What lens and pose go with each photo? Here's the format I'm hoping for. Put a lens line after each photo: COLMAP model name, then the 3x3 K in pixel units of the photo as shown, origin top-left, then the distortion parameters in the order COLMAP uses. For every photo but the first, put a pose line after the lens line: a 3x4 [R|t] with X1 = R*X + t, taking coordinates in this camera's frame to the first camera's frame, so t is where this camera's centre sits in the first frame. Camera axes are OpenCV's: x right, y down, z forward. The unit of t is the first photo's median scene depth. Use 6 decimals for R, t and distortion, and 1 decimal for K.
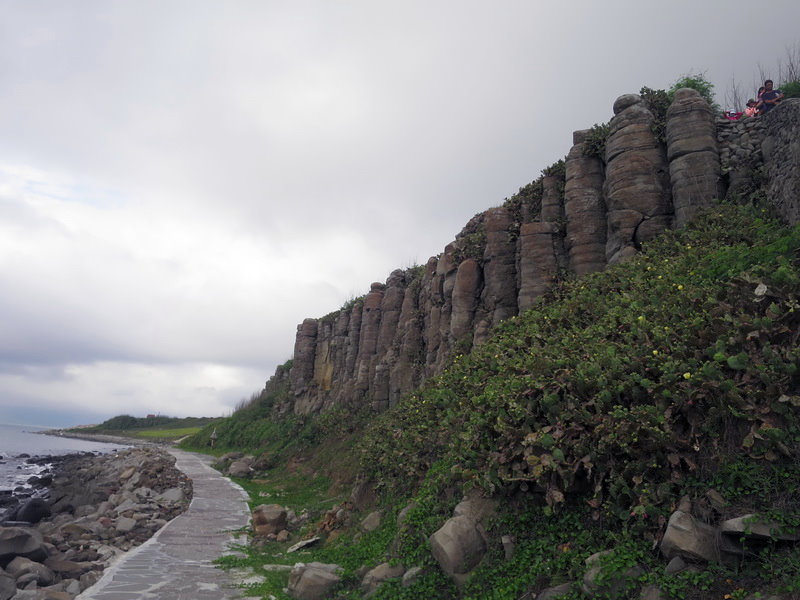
lens RADIAL K [[573.2, 0, 400.0], [0, 573.2, 300.0], [0, 0, 1]] dist [-0.038415, 0.005946]
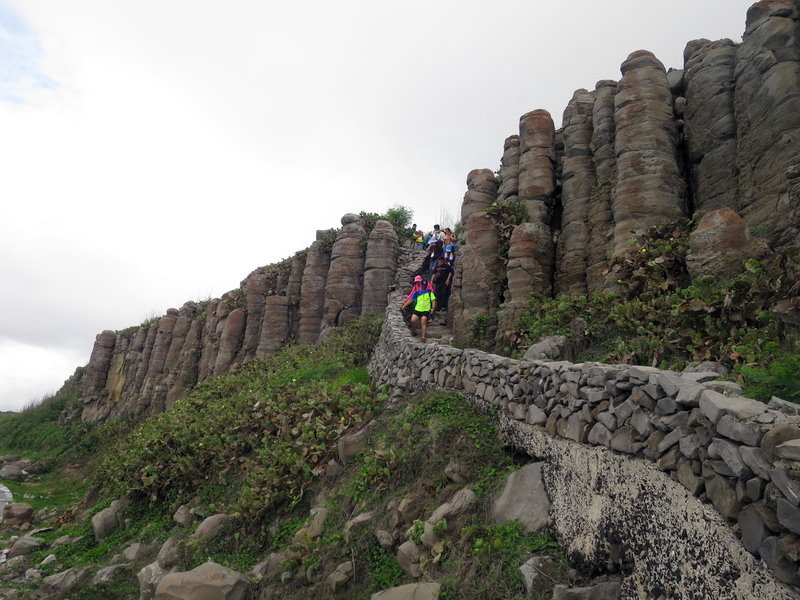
lens RADIAL K [[573.2, 0, 400.0], [0, 573.2, 300.0], [0, 0, 1]] dist [-0.038415, 0.005946]
pose [[0.955278, 0.114889, 0.272480, 0.099264], [-0.110074, 0.993377, -0.032945, -0.075501], [-0.274460, 0.001479, 0.961597, -0.231569]]
